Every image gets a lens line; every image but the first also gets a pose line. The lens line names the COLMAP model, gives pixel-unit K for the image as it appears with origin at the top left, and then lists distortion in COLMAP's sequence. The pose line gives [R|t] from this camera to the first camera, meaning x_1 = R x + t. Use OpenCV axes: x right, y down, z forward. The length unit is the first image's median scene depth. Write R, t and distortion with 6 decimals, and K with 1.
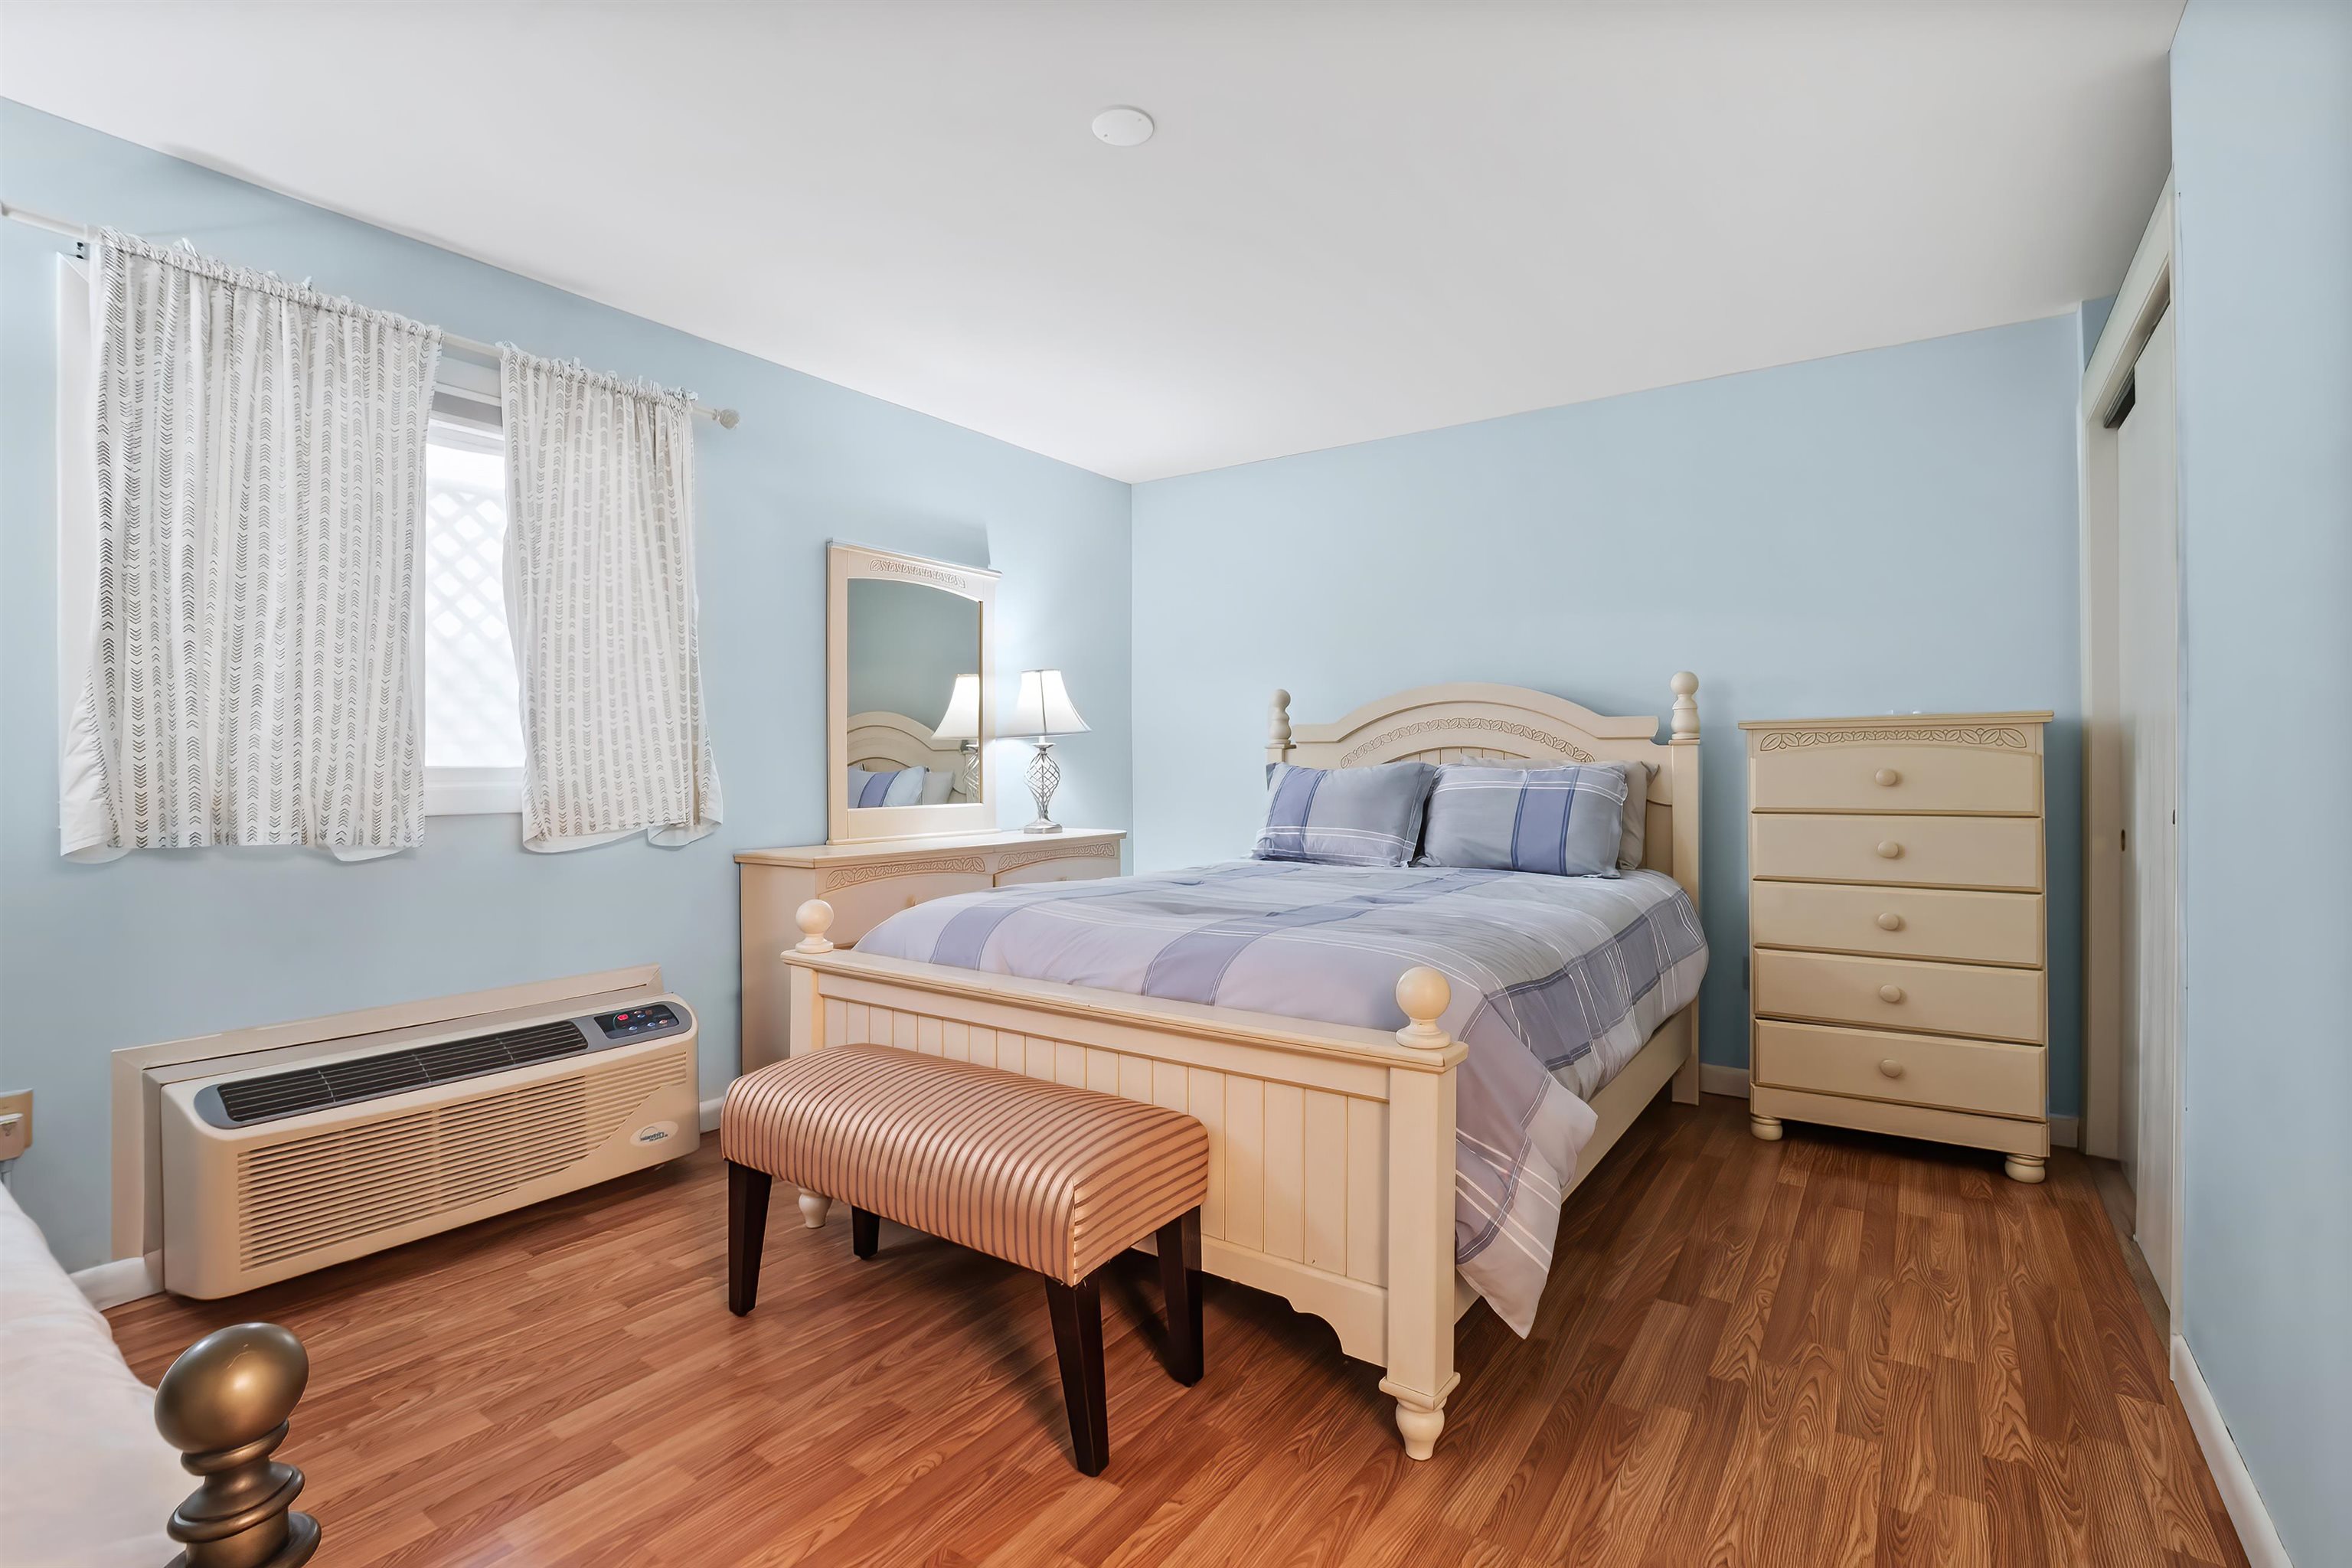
lens RADIAL K [[1069.2, 0, 1199.6], [0, 1069.2, 753.1], [0, 0, 1]] dist [-0.036737, 0.006758]
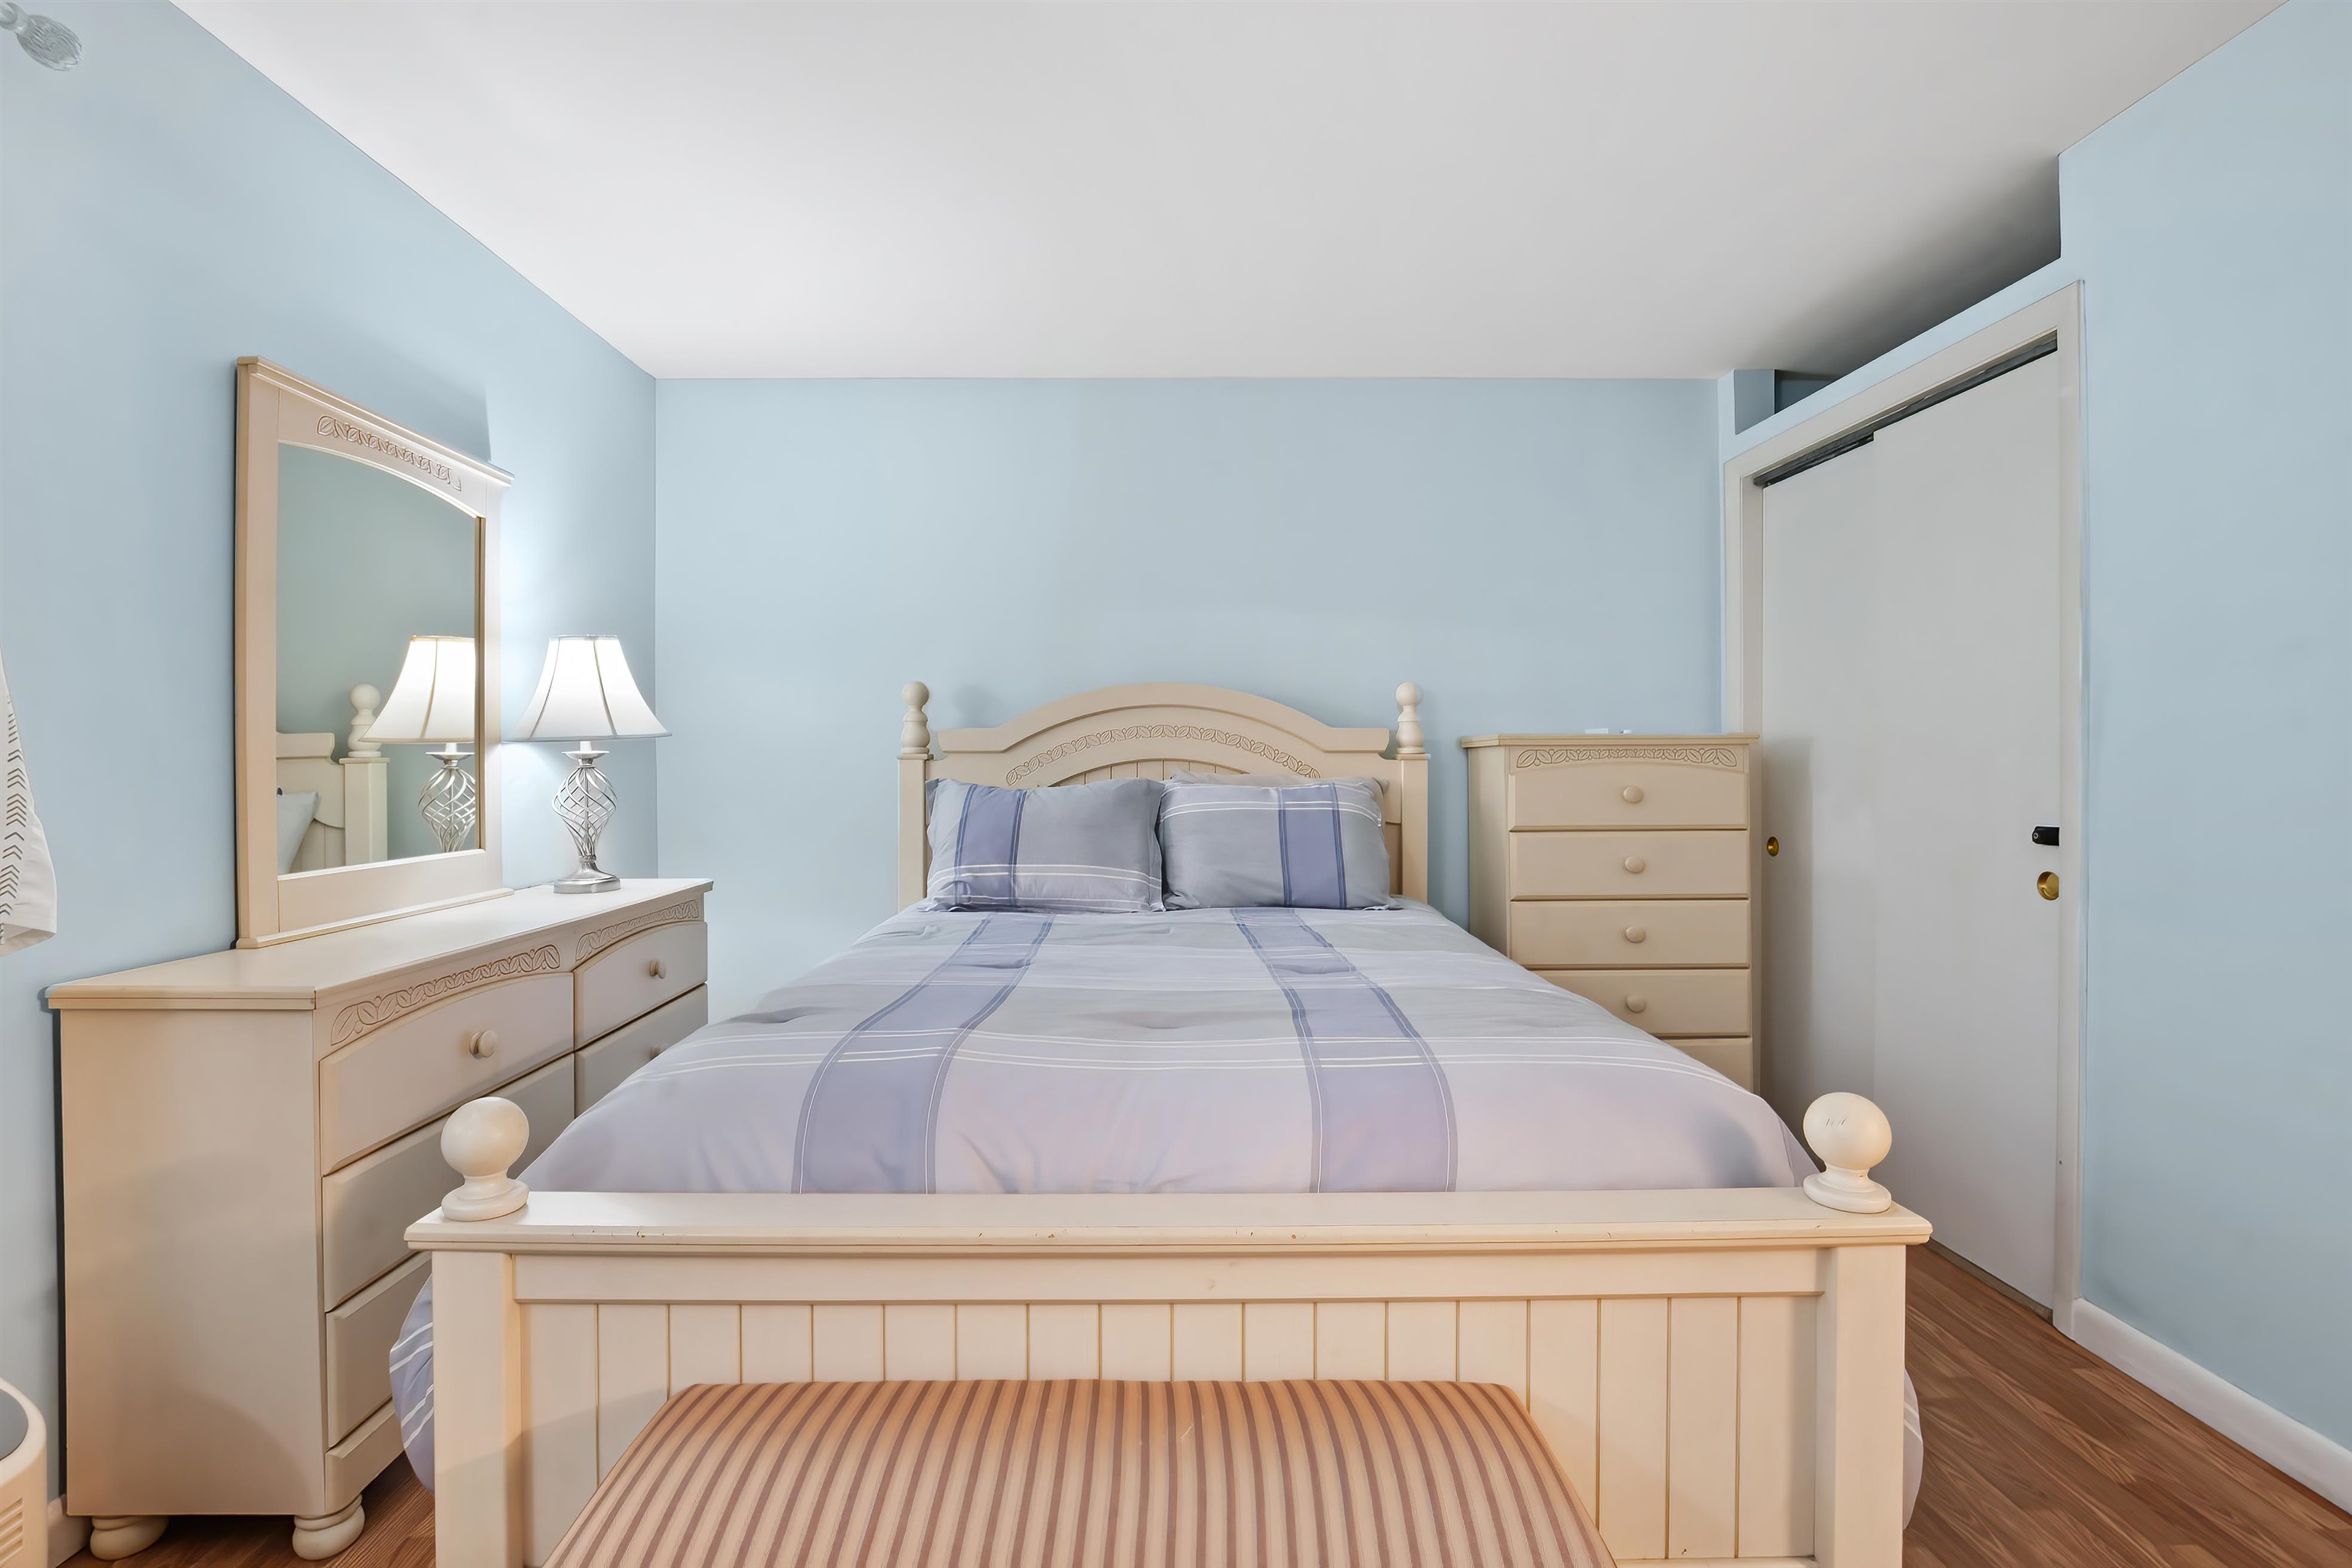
lens RADIAL K [[1095.0, 0, 1137.3], [0, 1095.0, 765.9], [0, 0, 1]] dist [-0.034833, 0.006434]
pose [[0.827850, -0.001556, 0.560947, -0.278069], [-0.006000, 0.999914, 0.011630, -0.011438], [-0.560917, -0.012994, 0.827770, 0.320408]]
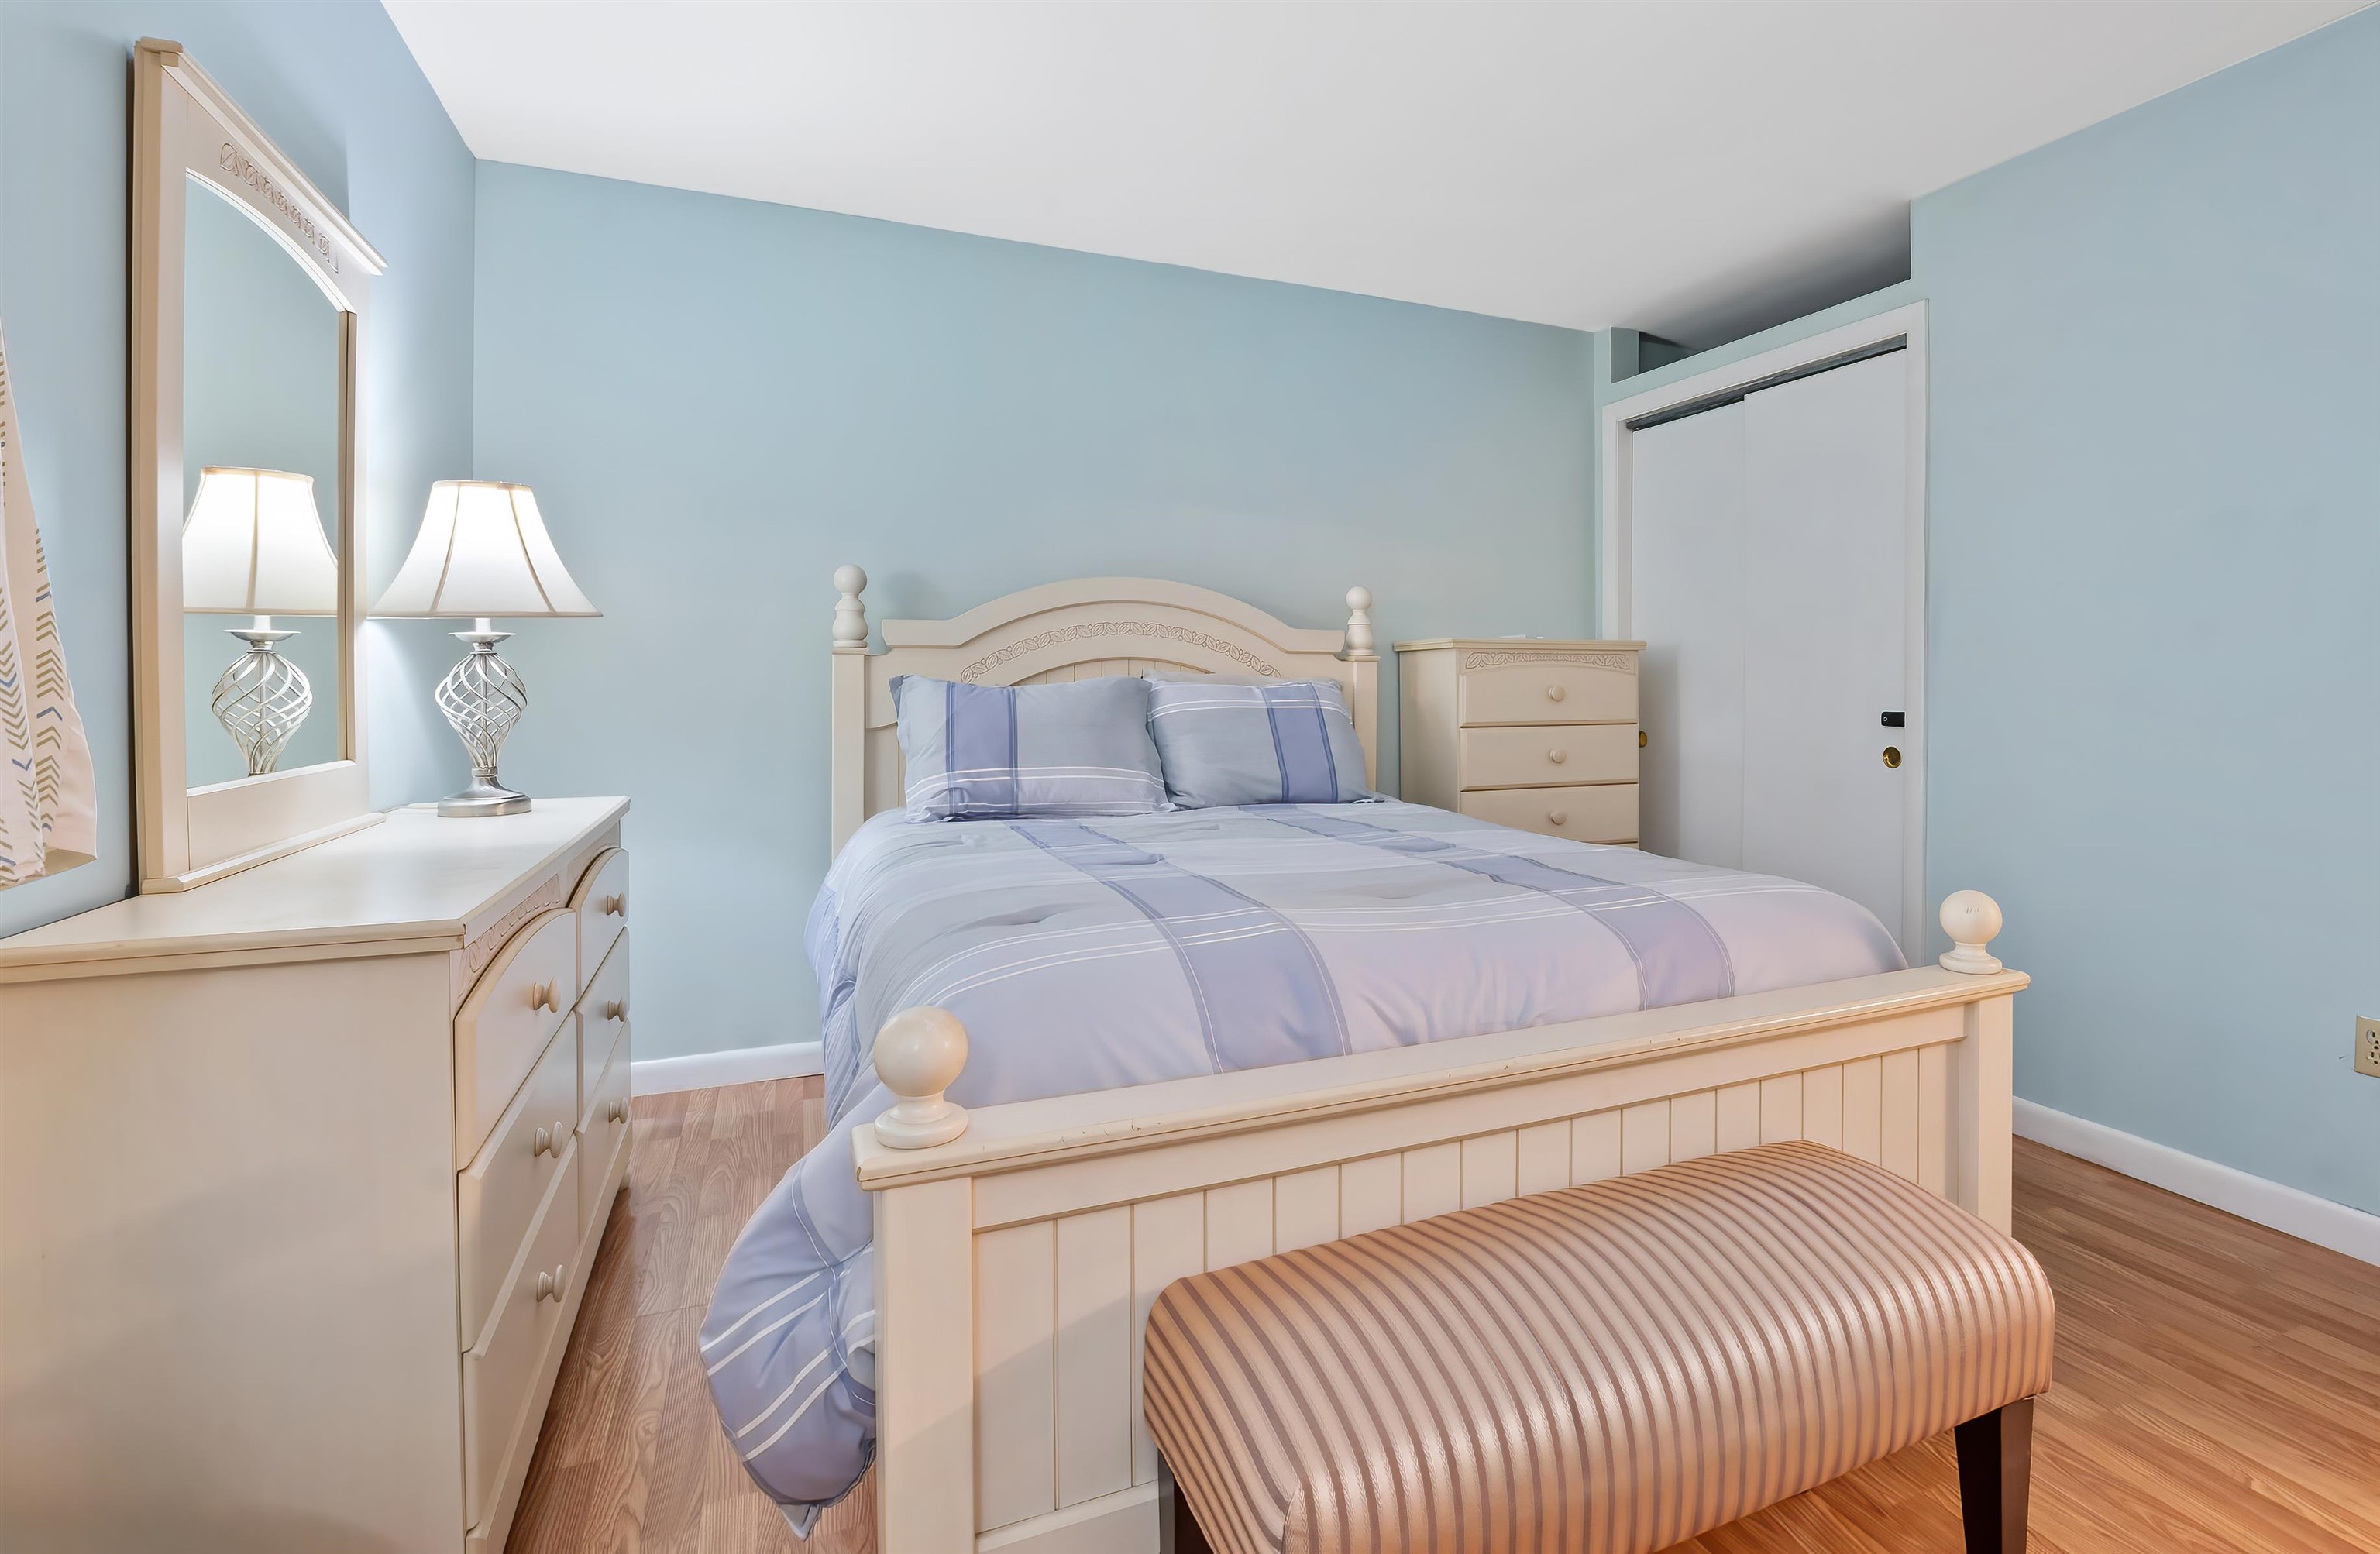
lens RADIAL K [[1163.4, 0, 1312.9], [0, 1163.4, 691.2], [0, 0, 1]] dist [-0.027404, 0.000150]
pose [[0.516066, -0.002596, 0.856545, -0.470367], [-0.013629, 0.999844, 0.011243, 0.008067], [-0.856440, -0.017476, 0.515950, 0.463686]]
